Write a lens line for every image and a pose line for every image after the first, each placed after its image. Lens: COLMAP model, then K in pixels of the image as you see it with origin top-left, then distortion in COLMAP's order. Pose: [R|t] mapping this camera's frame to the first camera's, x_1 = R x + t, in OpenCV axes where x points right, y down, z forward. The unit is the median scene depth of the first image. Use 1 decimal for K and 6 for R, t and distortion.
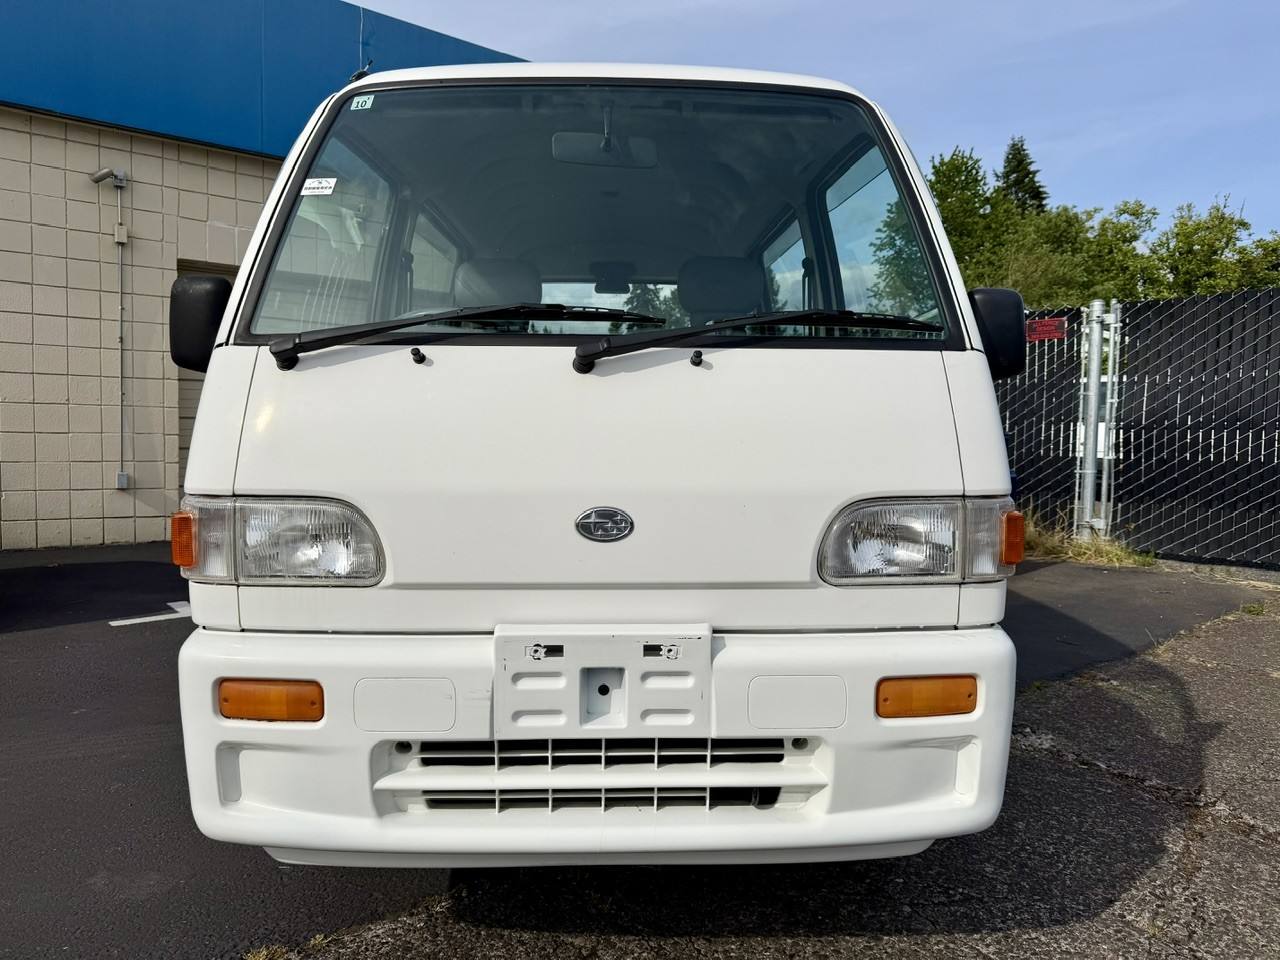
lens RADIAL K [[910.8, 0, 652.4], [0, 910.8, 472.7], [0, 0, 1]] dist [0.035524, -0.050308]
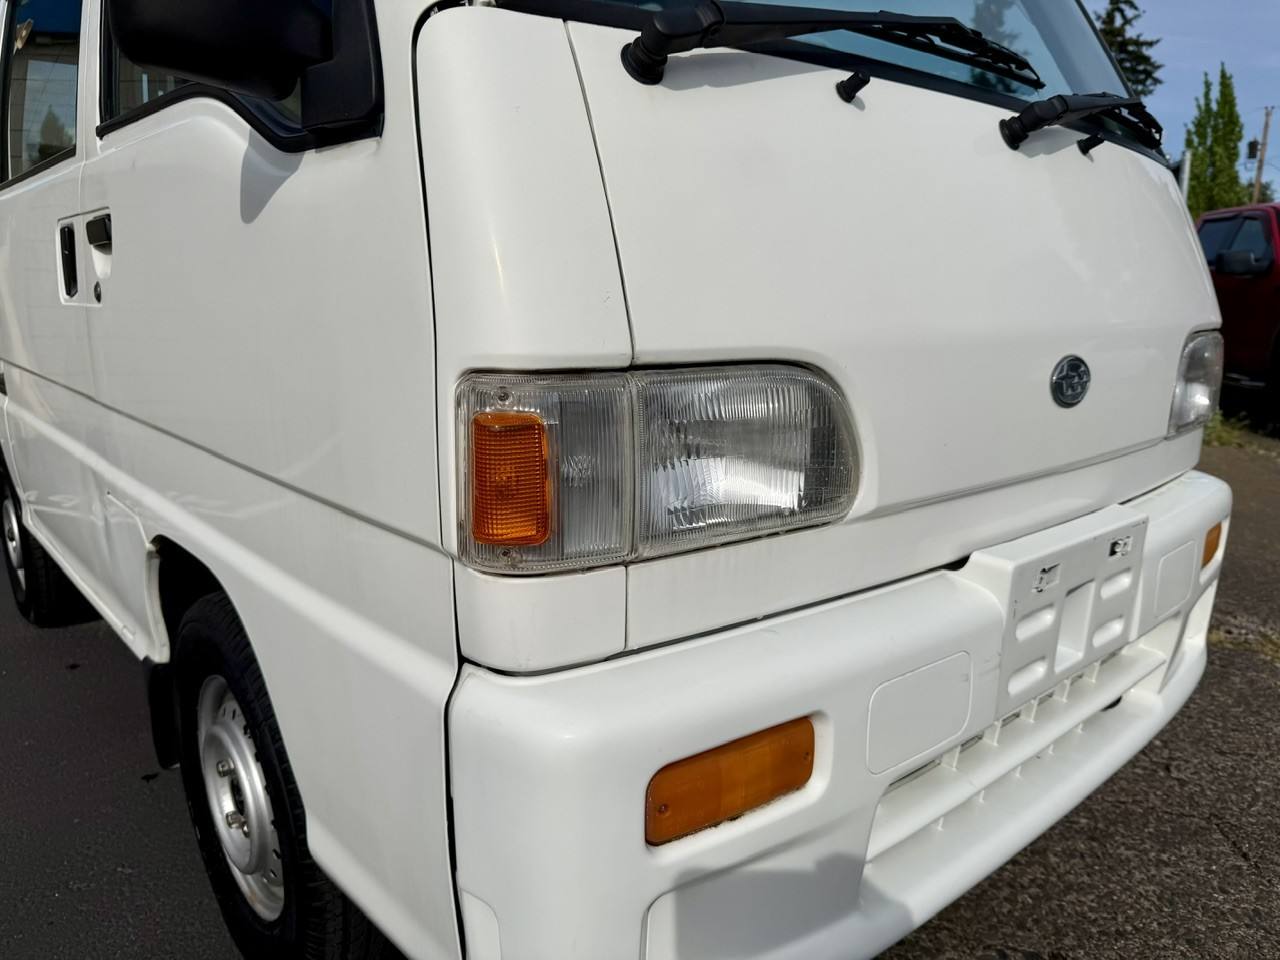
lens RADIAL K [[910.8, 0, 638.1], [0, 910.8, 489.0], [0, 0, 1]] dist [0.035524, -0.050308]
pose [[0.795249, -0.133620, 0.591375, -0.704829], [0.042780, 0.985347, 0.165109, 0.010230], [-0.604772, -0.106004, 0.789313, 0.631913]]
